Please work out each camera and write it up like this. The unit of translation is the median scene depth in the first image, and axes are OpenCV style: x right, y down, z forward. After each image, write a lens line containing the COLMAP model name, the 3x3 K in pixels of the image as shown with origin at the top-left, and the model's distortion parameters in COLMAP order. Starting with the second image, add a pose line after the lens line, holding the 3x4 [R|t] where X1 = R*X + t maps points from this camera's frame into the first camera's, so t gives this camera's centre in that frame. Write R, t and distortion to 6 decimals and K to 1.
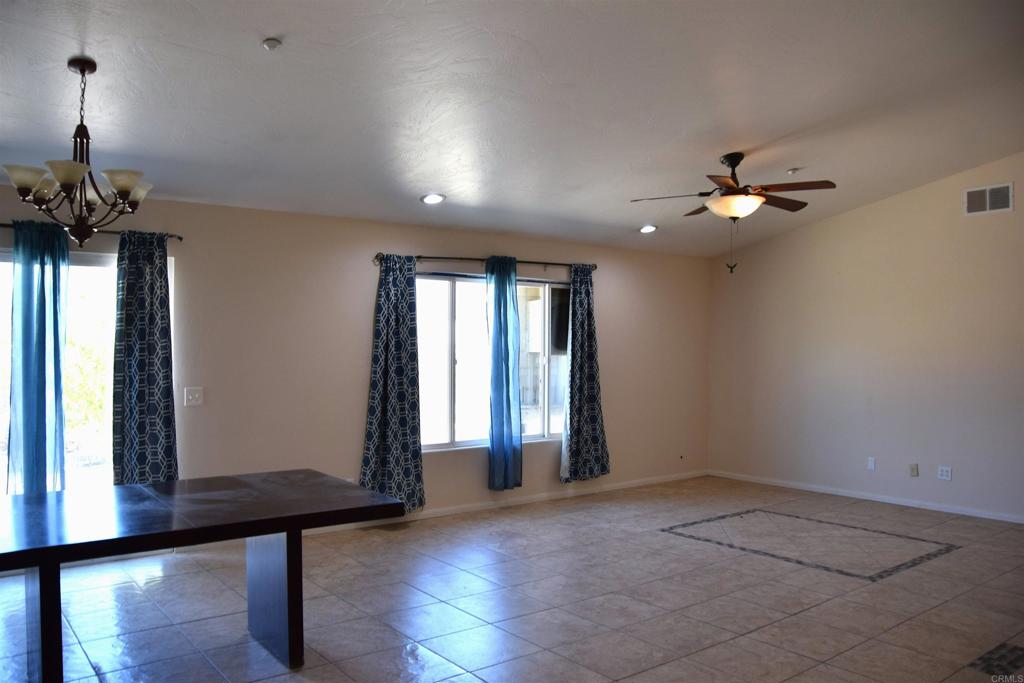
lens RADIAL K [[806.3, 0, 506.3], [0, 806.3, 343.2], [0, 0, 1]] dist [-0.119058, 0.061260]
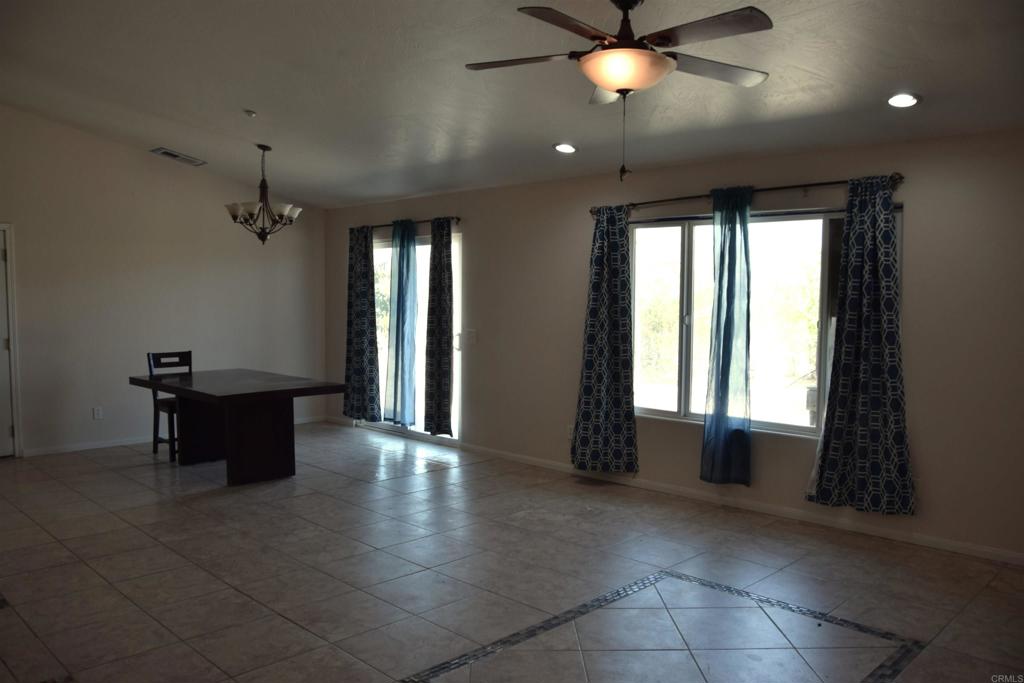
lens RADIAL K [[806.3, 0, 506.3], [0, 806.3, 343.2], [0, 0, 1]] dist [-0.119058, 0.061260]
pose [[0.123357, 0.056896, -0.990730, 0.807938], [-0.007368, 0.998380, 0.056418, 0.001246], [0.992335, 0.000340, 0.123576, 0.749128]]
